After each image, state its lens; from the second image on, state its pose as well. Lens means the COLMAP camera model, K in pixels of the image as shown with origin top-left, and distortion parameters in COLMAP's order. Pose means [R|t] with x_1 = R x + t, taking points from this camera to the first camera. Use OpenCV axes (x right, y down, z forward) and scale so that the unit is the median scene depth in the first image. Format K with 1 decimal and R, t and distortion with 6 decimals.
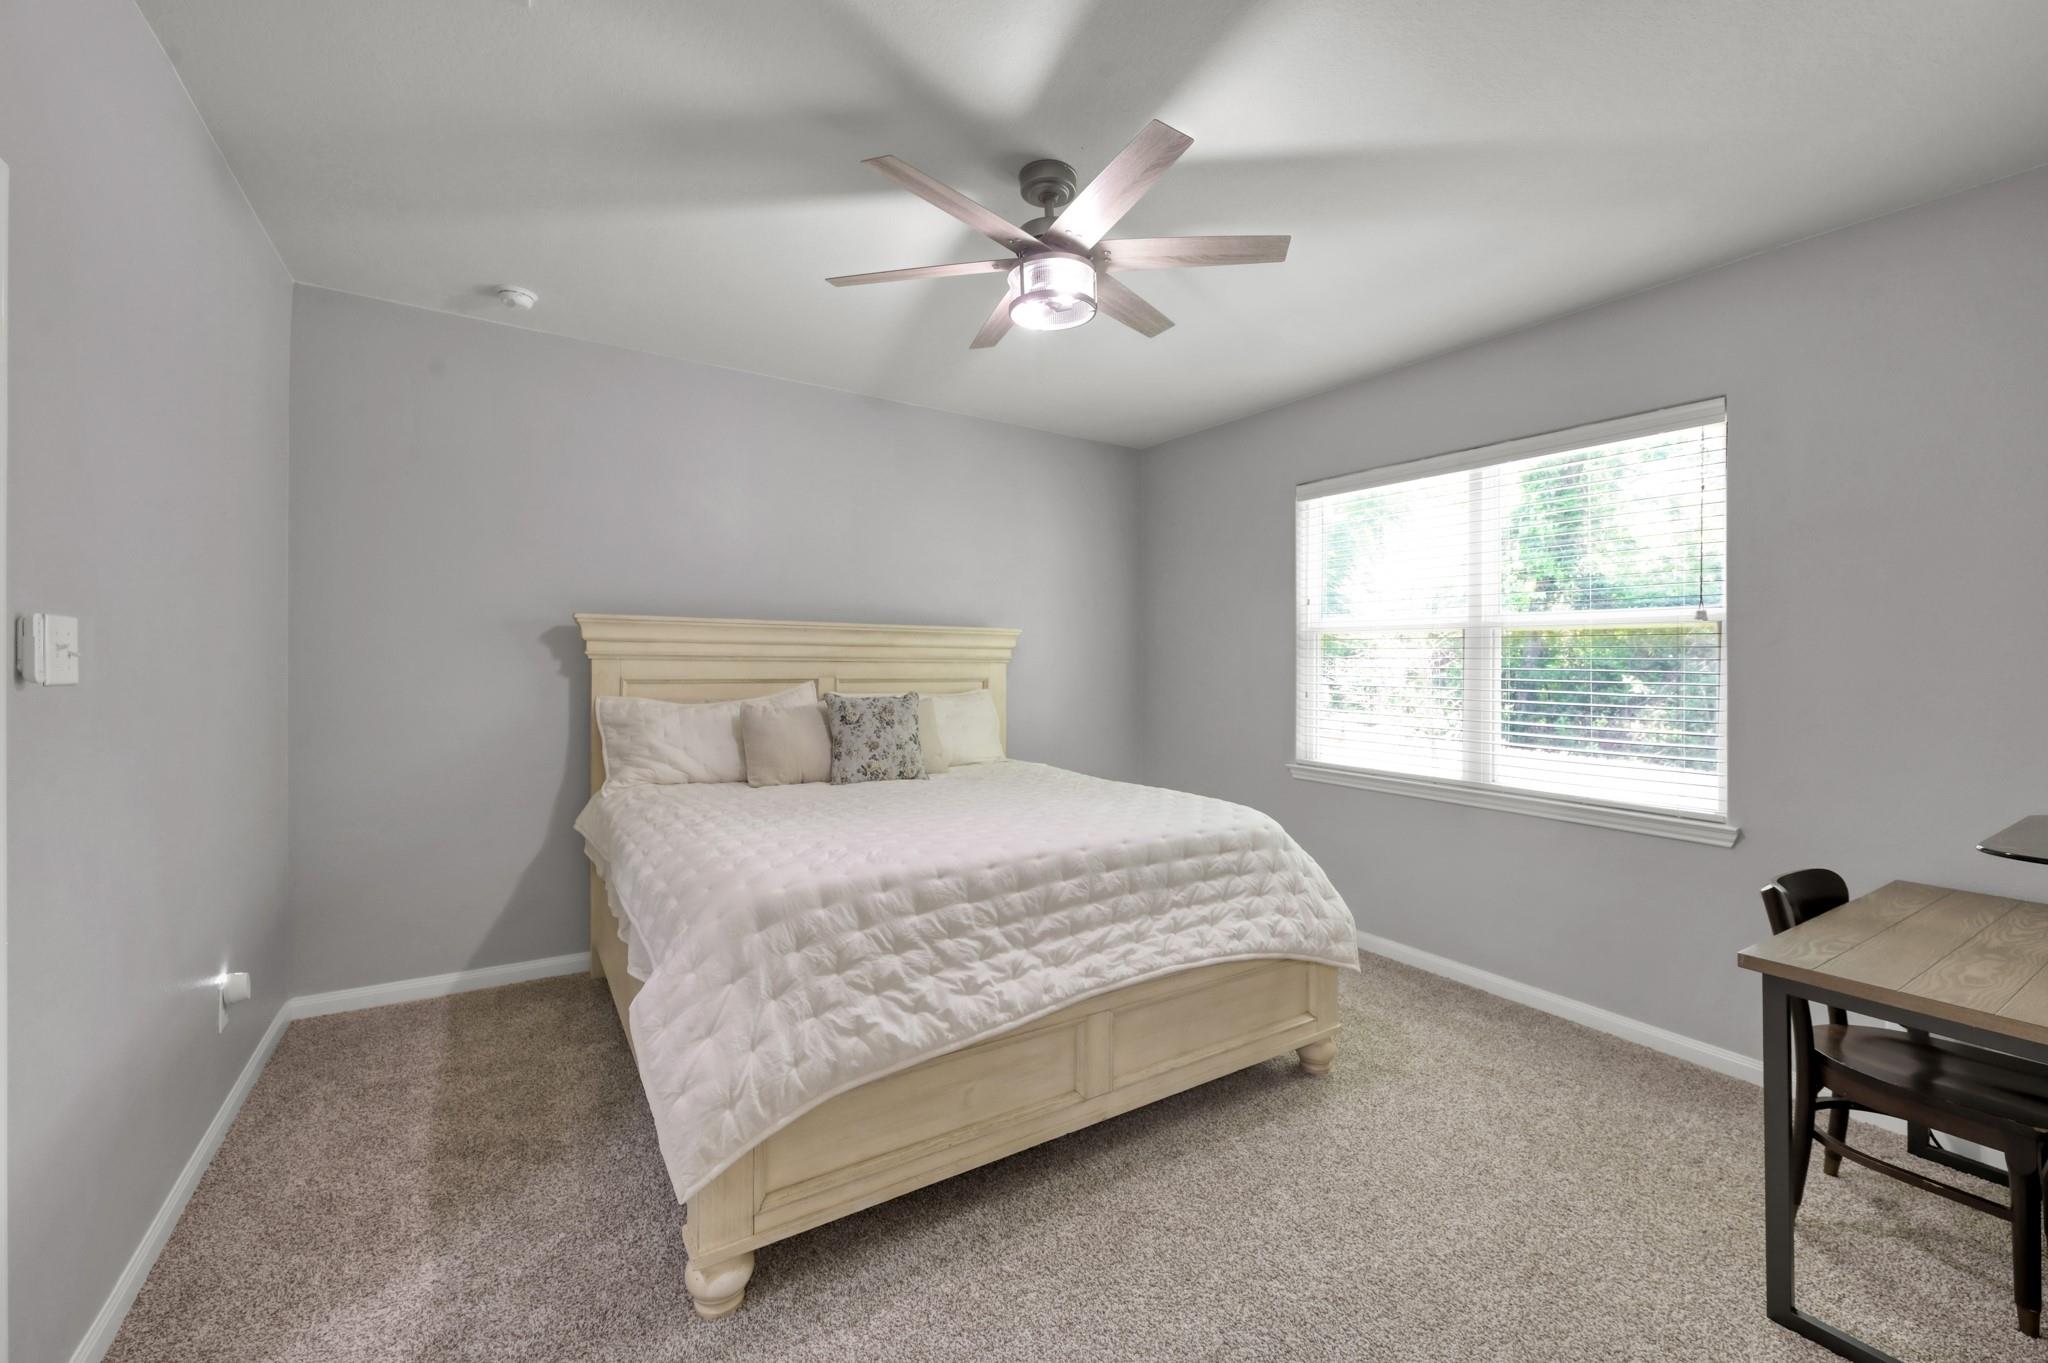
lens RADIAL K [[806.4, 0, 1034.9], [0, 806.4, 672.0], [0, 0, 1]] dist [-0.003864, 0.000703]
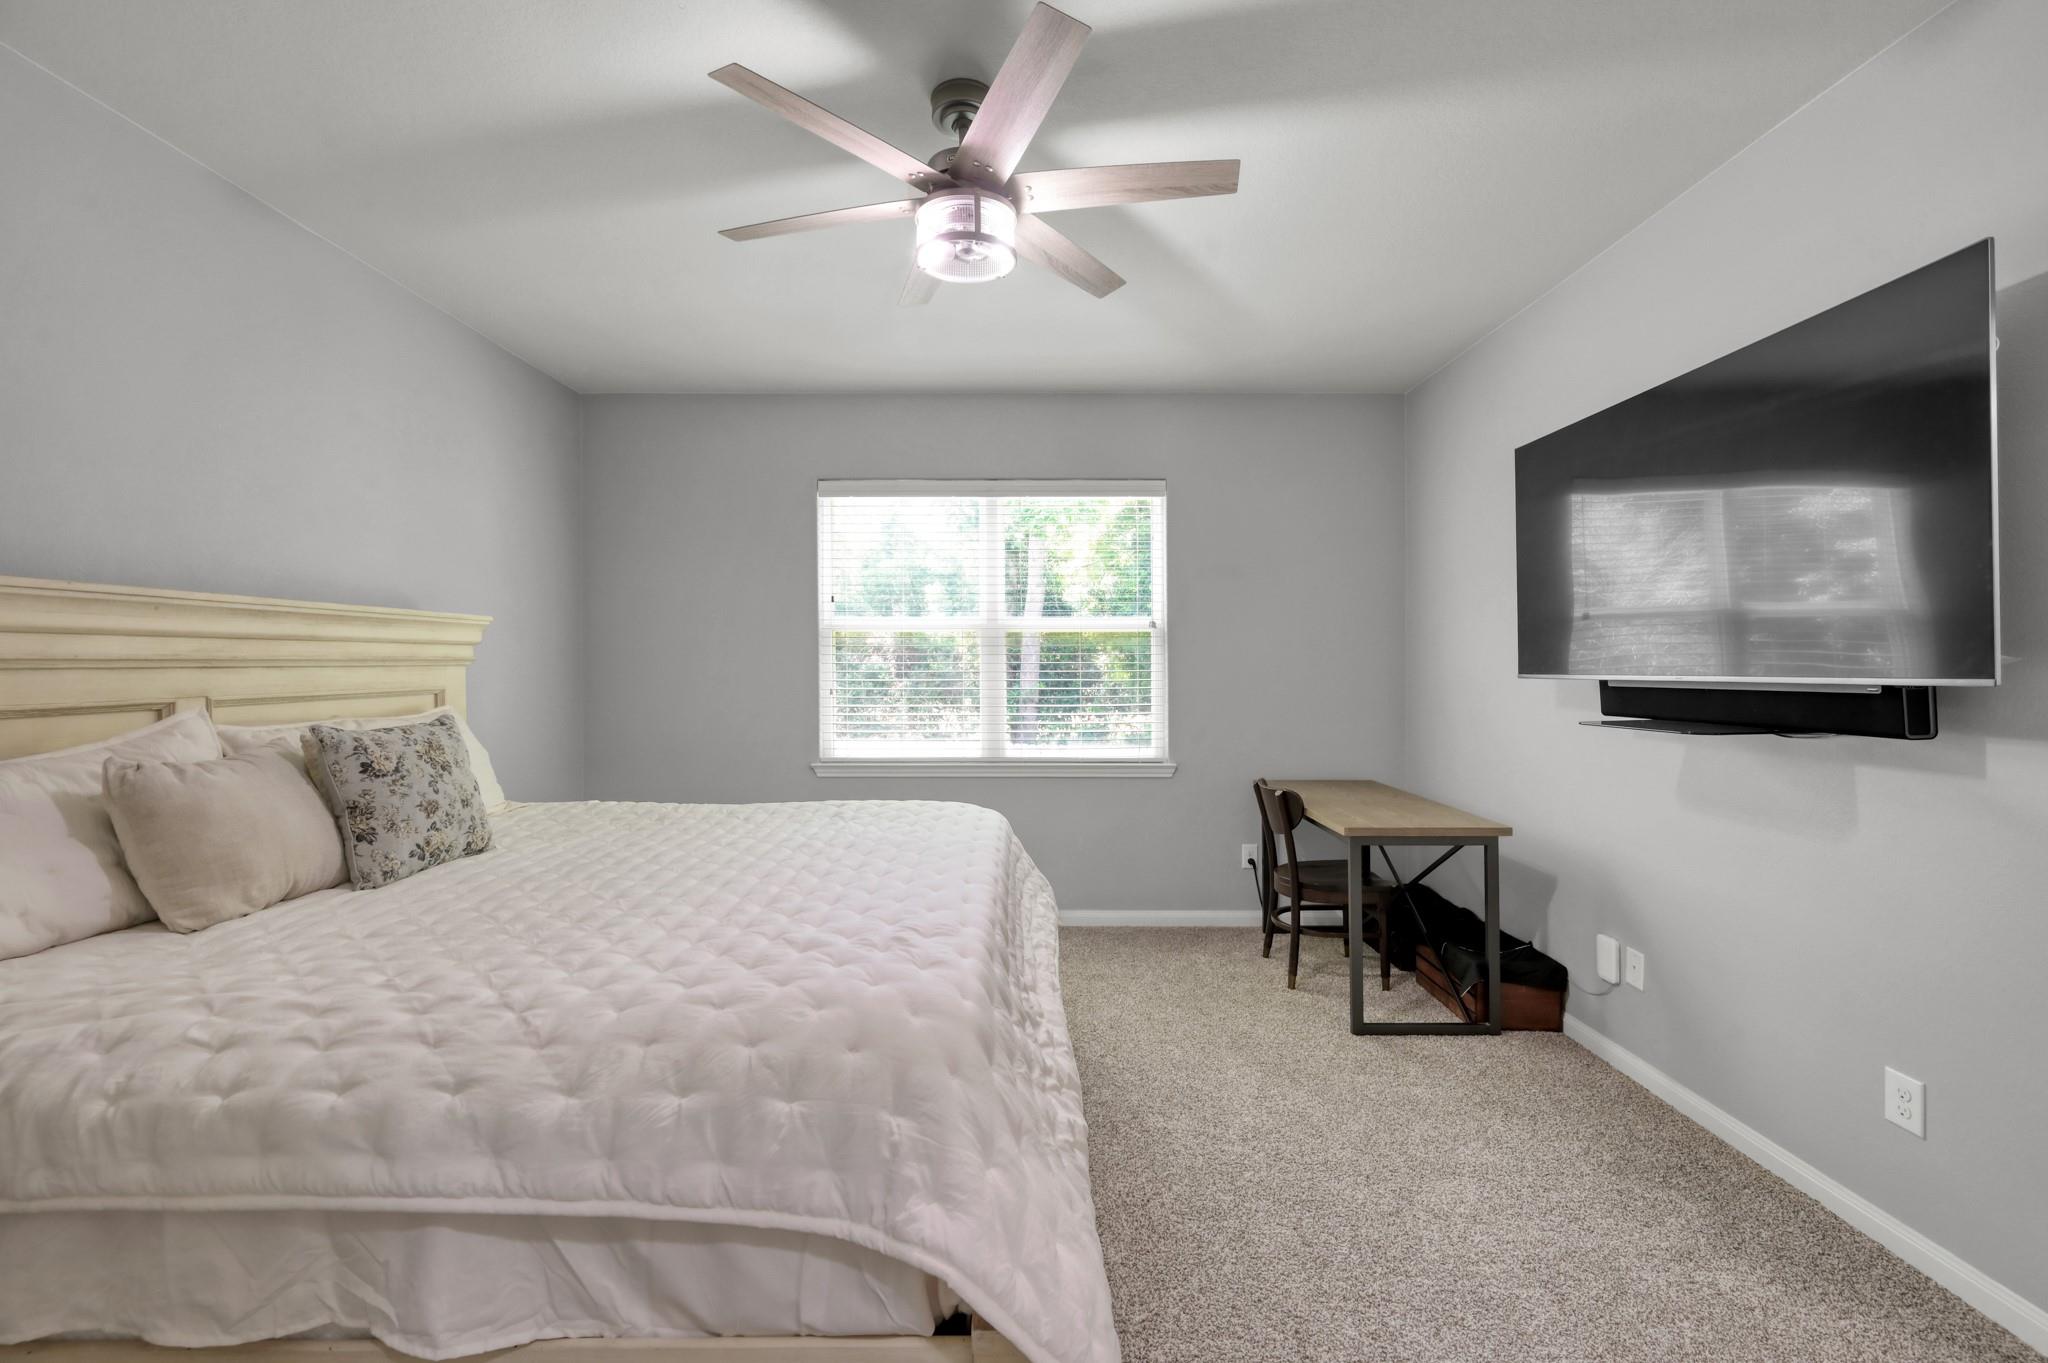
lens RADIAL K [[806.4, 0, 1023.8], [0, 806.4, 666.8], [0, 0, 1]] dist [-0.003864, 0.000703]
pose [[0.550297, -0.018204, 0.834771, -0.450030], [0.023459, 0.999705, 0.006336, -0.004959], [-0.834640, 0.016096, 0.550561, 0.311268]]
